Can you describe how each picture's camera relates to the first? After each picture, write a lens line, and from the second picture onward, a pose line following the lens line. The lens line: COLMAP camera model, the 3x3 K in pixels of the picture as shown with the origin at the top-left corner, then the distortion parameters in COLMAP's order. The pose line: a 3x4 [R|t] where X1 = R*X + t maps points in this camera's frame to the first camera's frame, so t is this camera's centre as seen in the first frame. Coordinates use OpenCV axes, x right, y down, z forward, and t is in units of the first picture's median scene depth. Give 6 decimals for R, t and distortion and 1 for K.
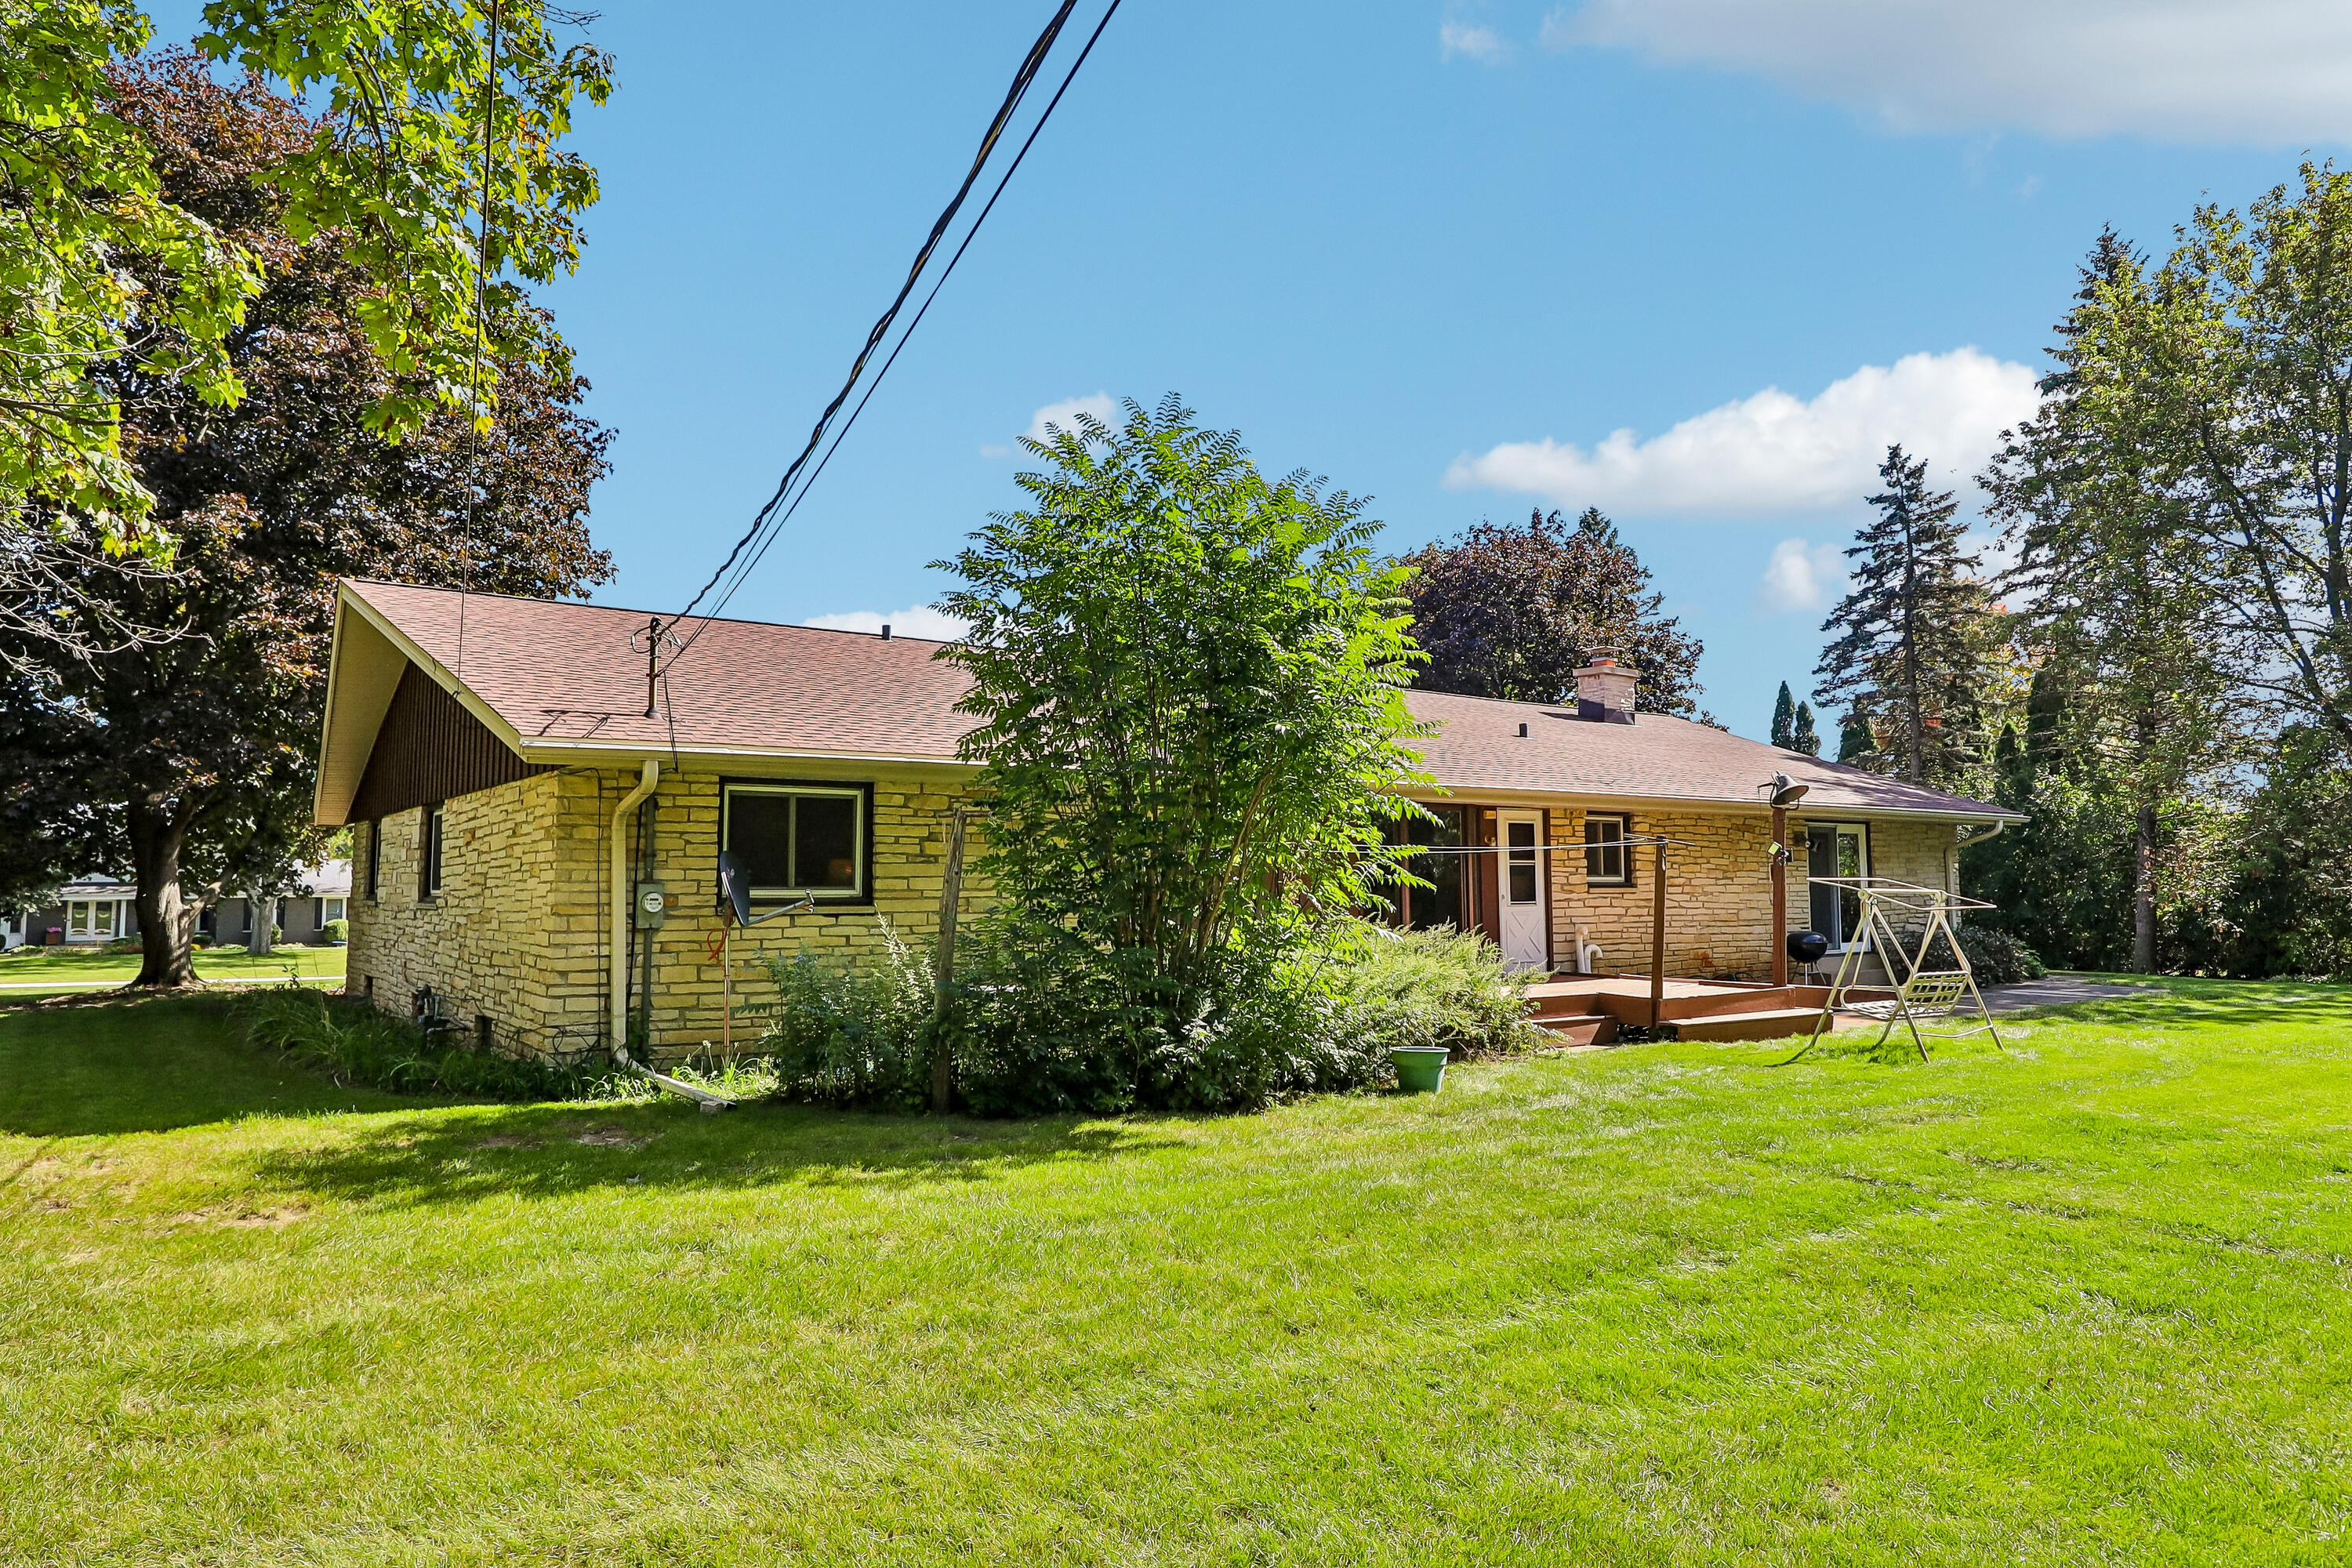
lens RADIAL K [[950.8, 0, 1173.3], [0, 950.8, 846.2], [0, 0, 1]] dist [-0.018602, 0.000004]
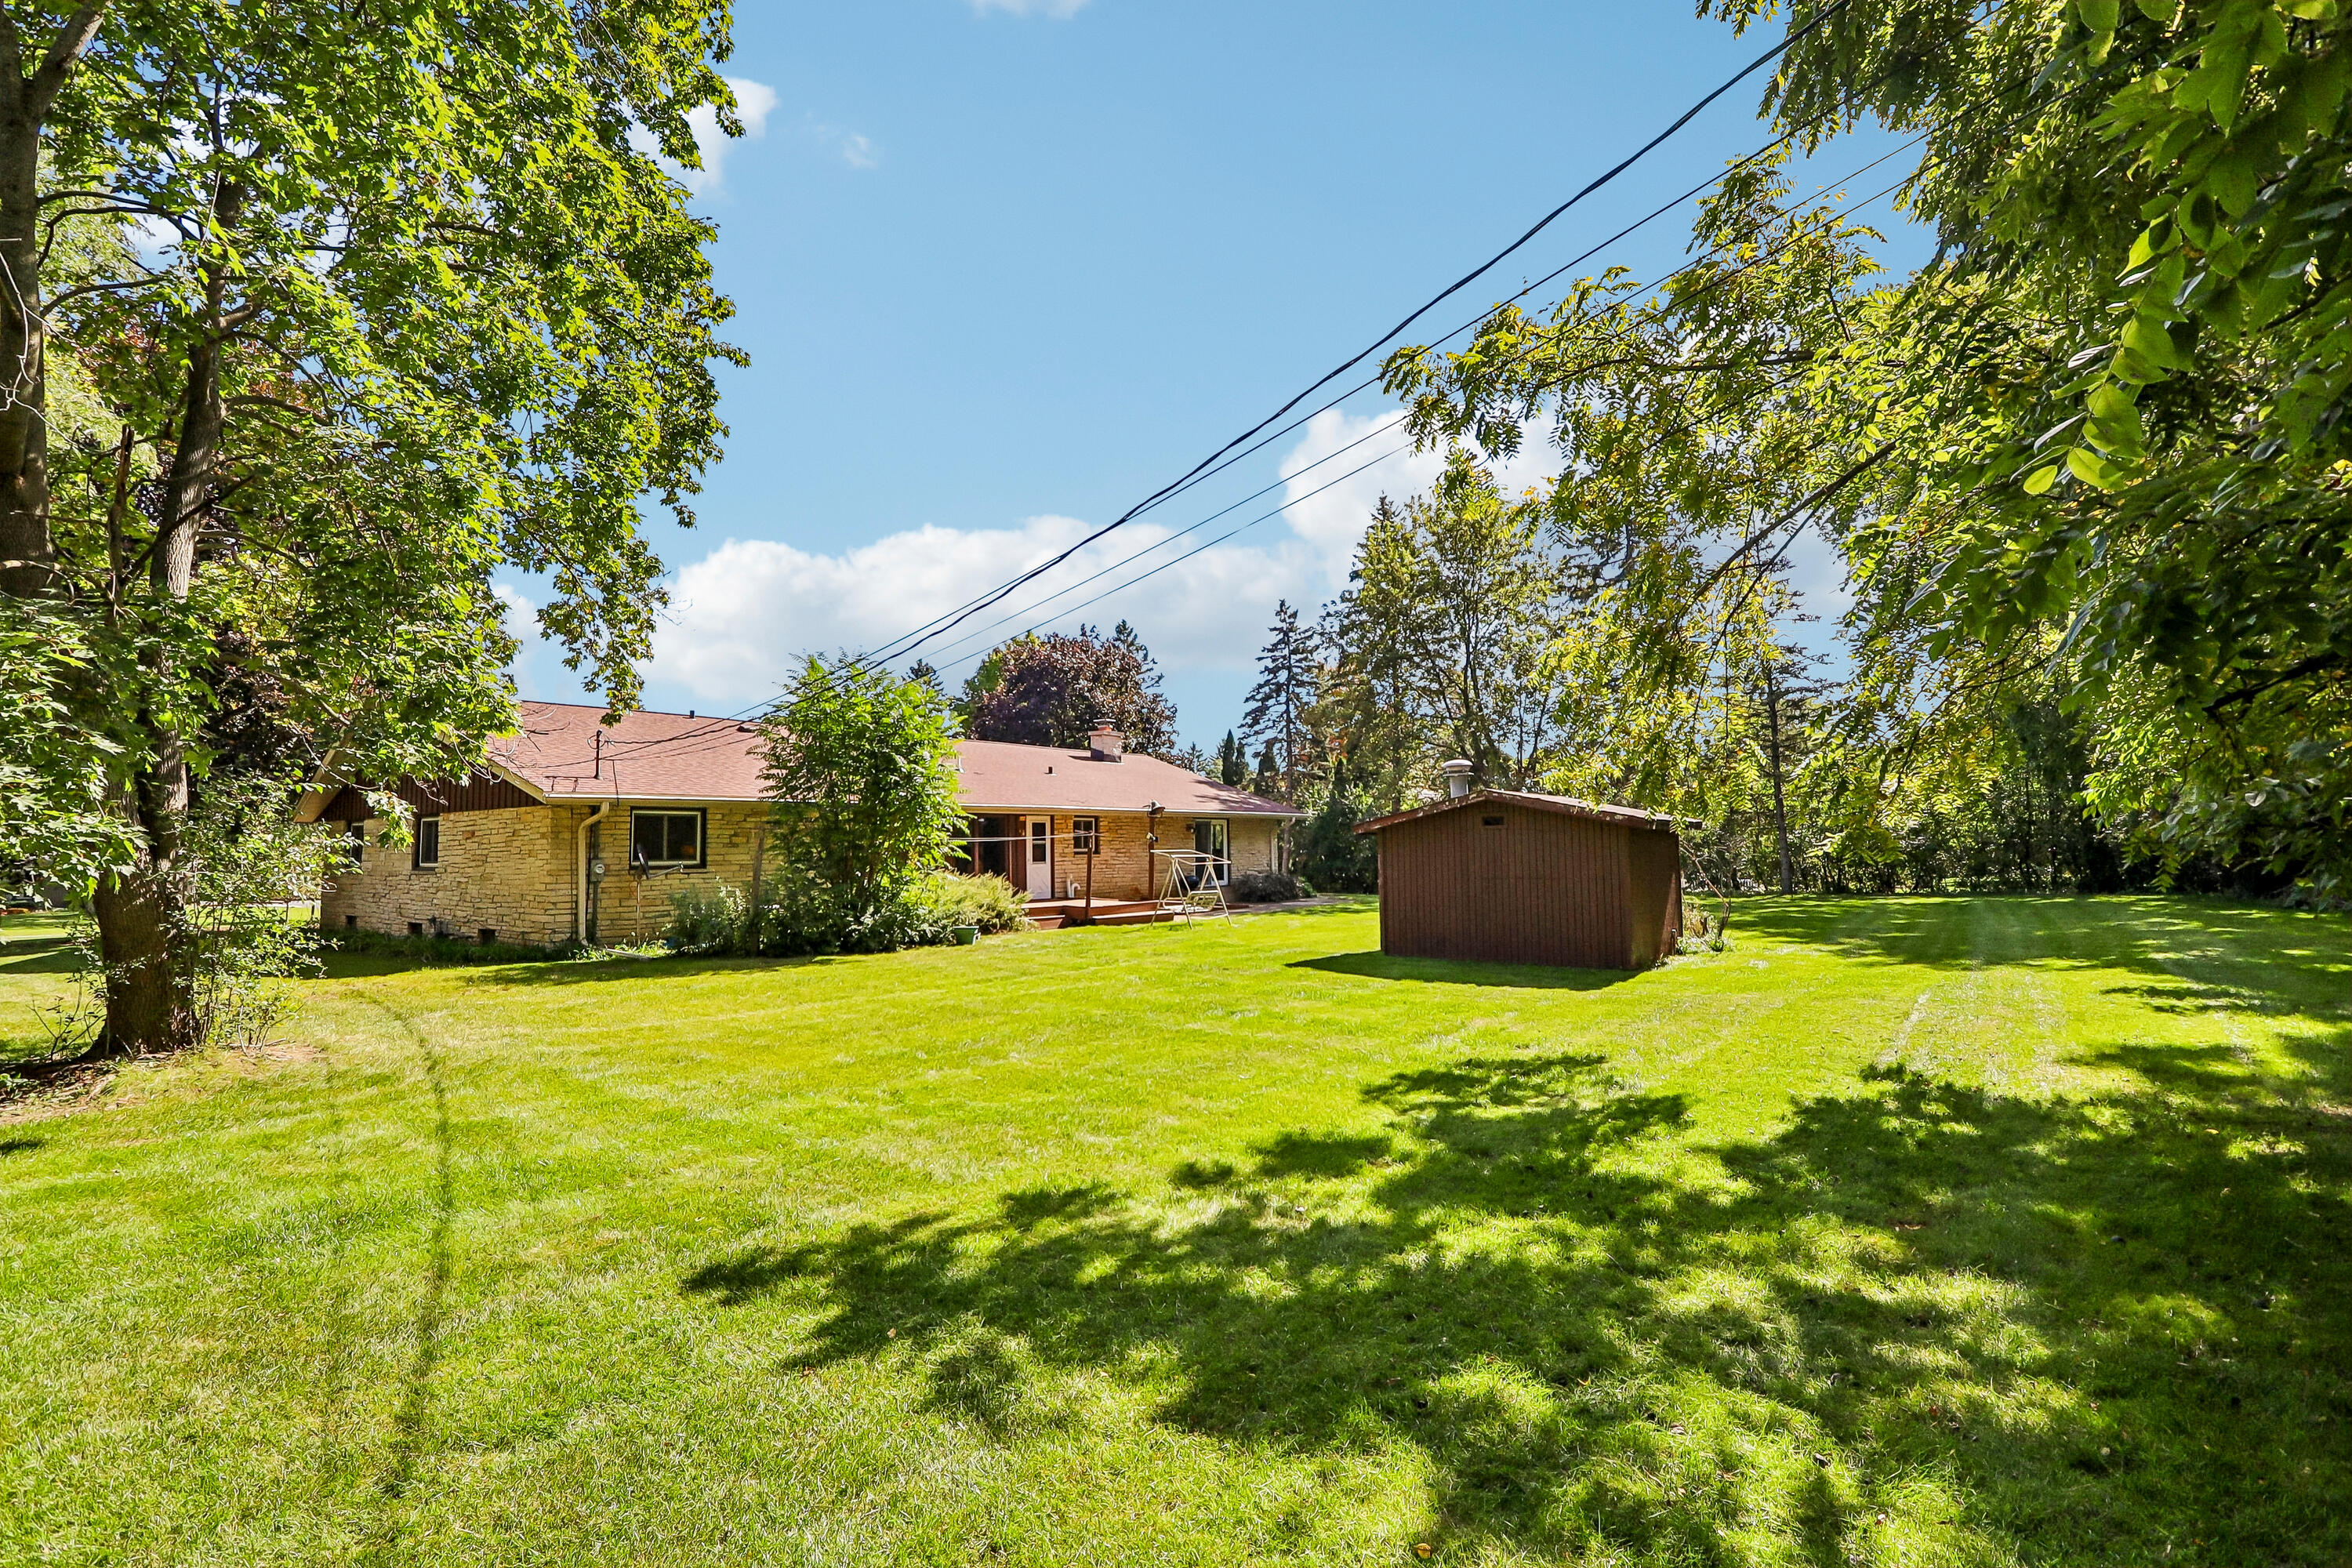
lens RADIAL K [[1154.0, 0, 1176.0], [0, 1154.0, 784.0], [0, 0, 1]] dist [-0.027806, 0.000038]
pose [[0.964284, 0.004168, 0.264838, 0.005094], [-0.002806, 0.999981, -0.005522, -0.105755], [-0.264856, 0.004582, 0.964277, -1.611067]]
